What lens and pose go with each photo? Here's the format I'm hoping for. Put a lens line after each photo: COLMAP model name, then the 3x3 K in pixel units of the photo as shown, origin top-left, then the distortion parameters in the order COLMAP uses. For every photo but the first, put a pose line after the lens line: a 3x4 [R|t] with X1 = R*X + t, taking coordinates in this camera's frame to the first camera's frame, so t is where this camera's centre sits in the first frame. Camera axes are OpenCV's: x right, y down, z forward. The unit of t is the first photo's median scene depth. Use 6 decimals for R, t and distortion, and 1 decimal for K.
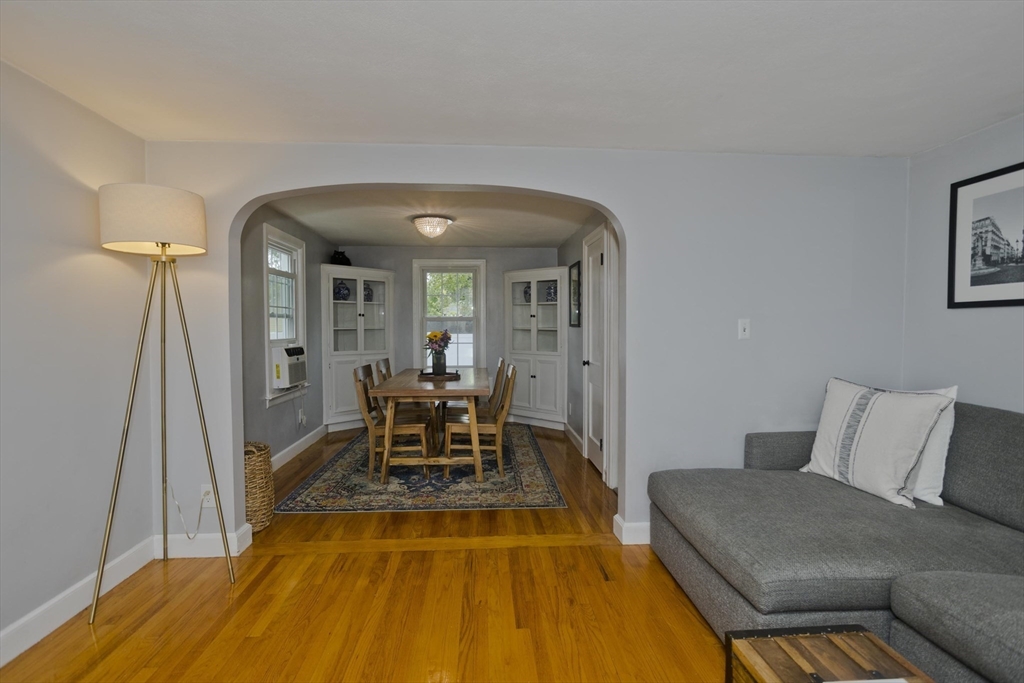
lens RADIAL K [[495.5, 0, 508.9], [0, 495.5, 339.9], [0, 0, 1]] dist [-0.015876, 0.007419]
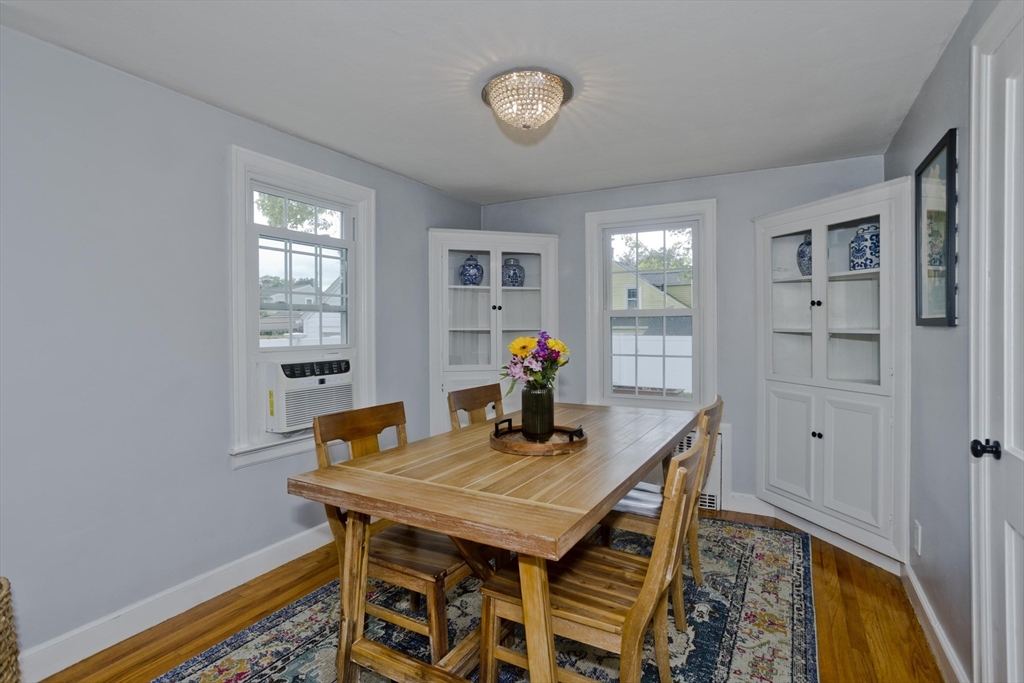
lens RADIAL K [[495.5, 0, 519.2], [0, 495.5, 331.3], [0, 0, 1]] dist [-0.015876, 0.007419]
pose [[0.844827, 0.005898, -0.535007, 0.062452], [-0.016042, 0.999769, -0.014310, -0.011602], [0.534799, 0.020672, 0.844726, 0.484170]]
